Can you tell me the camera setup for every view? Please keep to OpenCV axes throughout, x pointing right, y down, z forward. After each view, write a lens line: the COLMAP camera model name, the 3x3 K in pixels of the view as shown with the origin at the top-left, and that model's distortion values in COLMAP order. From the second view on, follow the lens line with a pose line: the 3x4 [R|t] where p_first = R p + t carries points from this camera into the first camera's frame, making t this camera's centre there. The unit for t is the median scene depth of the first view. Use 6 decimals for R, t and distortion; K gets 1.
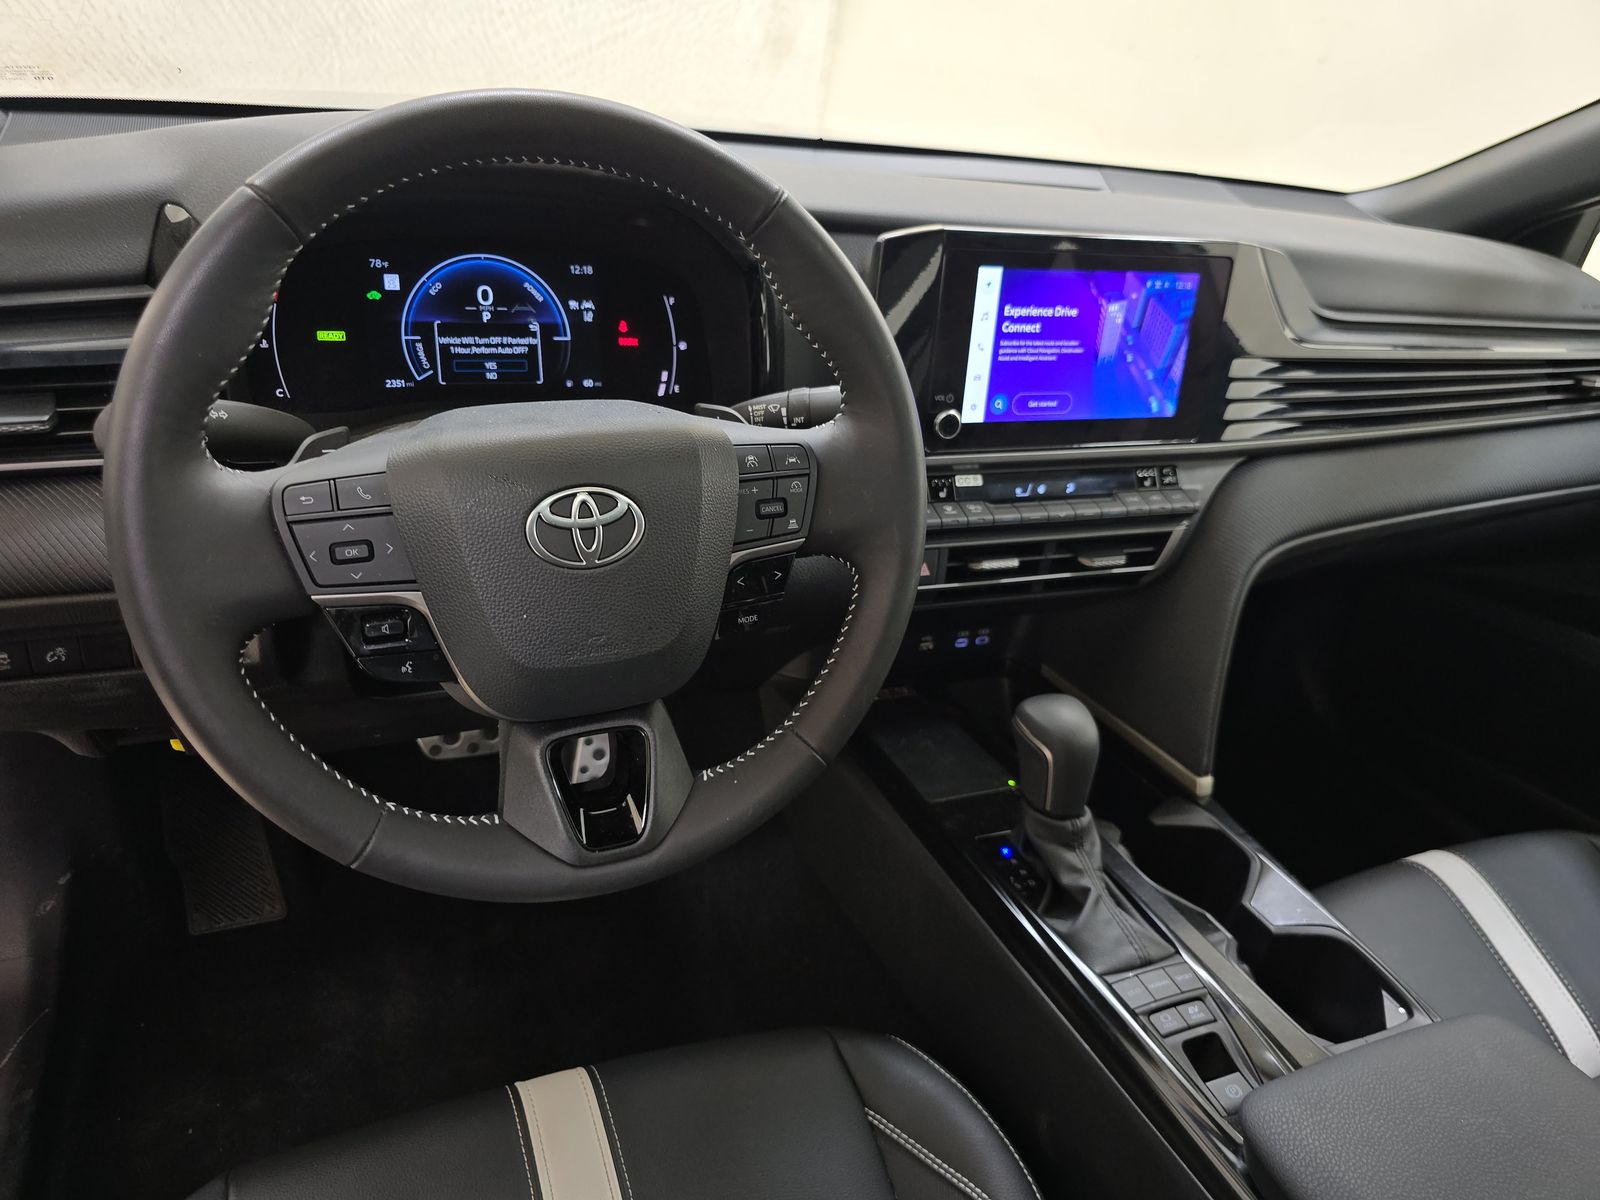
lens RADIAL K [[1087.0, 0, 760.6], [0, 1087.0, 591.7], [0, 0, 1]] dist [0.031095, -0.042364]
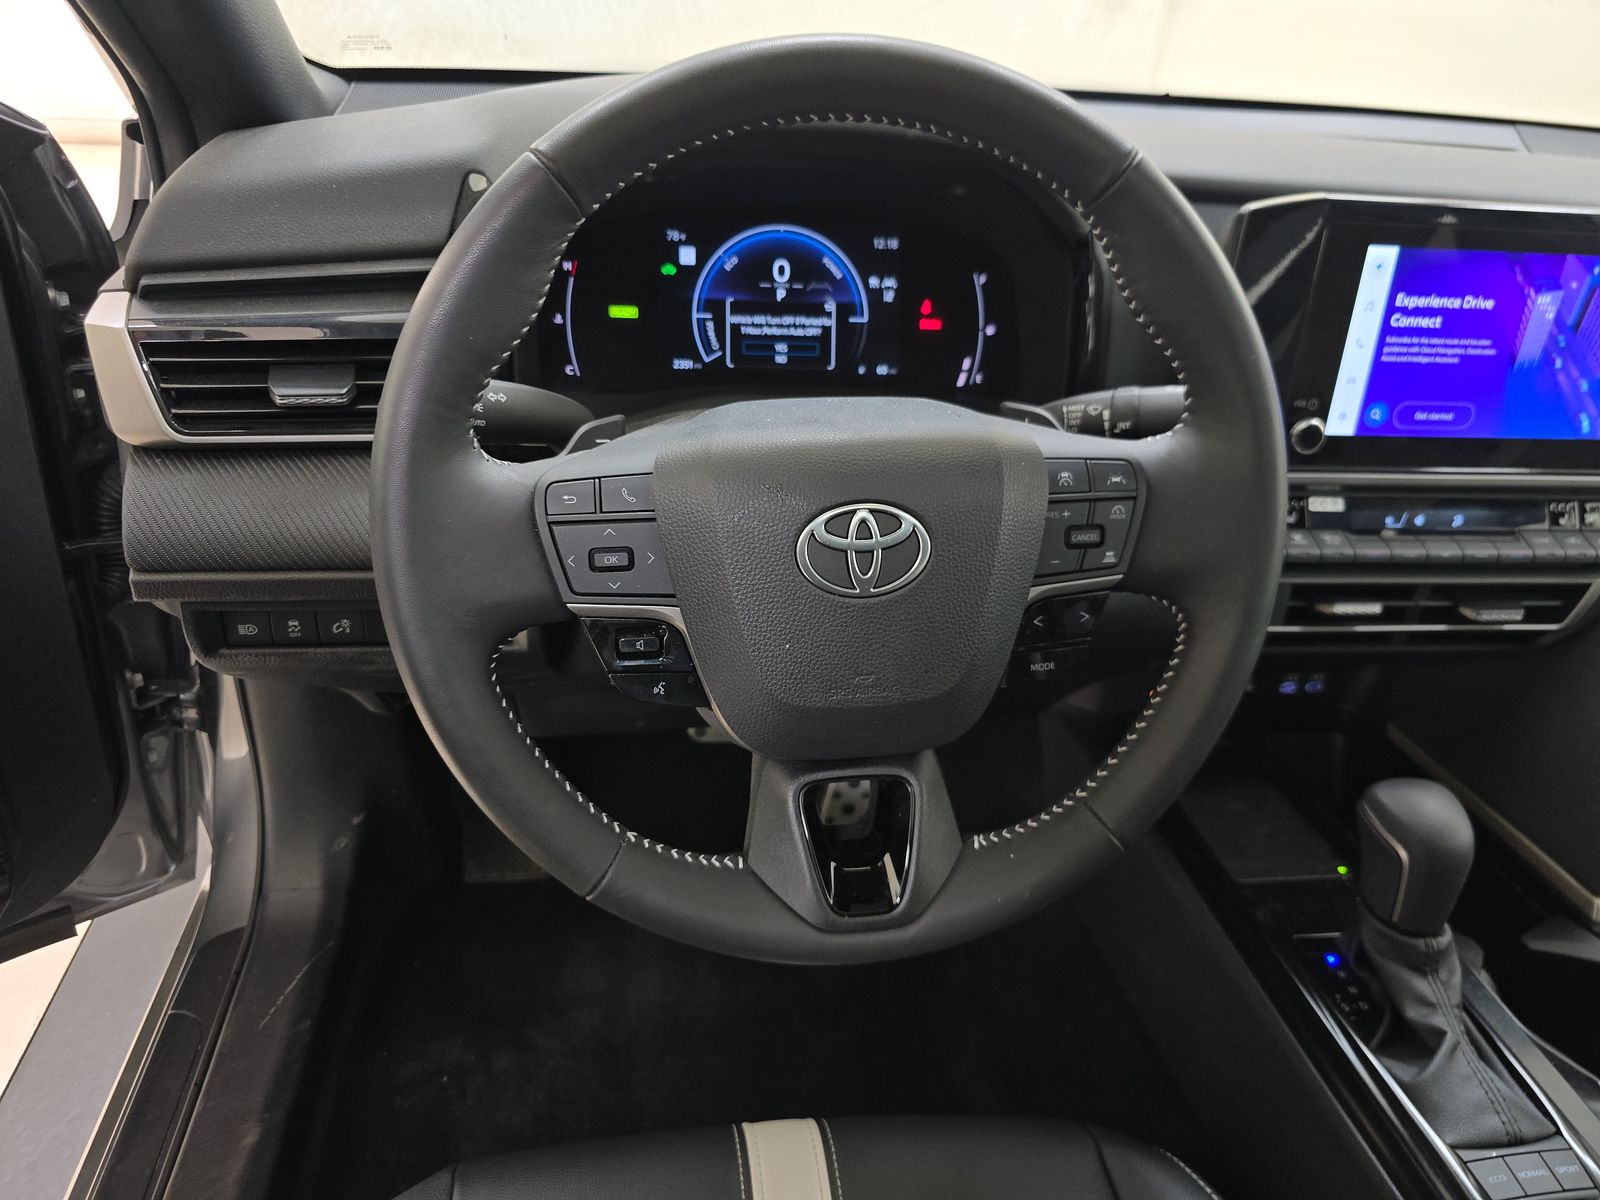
lens RADIAL K [[1087.0, 0, 775.3], [0, 1087.0, 626.3], [0, 0, 1]] dist [0.031095, -0.042364]
pose [[0.968216, 0.091229, -0.232883, -0.017305], [-0.078614, 0.994918, 0.062905, -0.037773], [0.237439, -0.042598, 0.970468, 0.110479]]
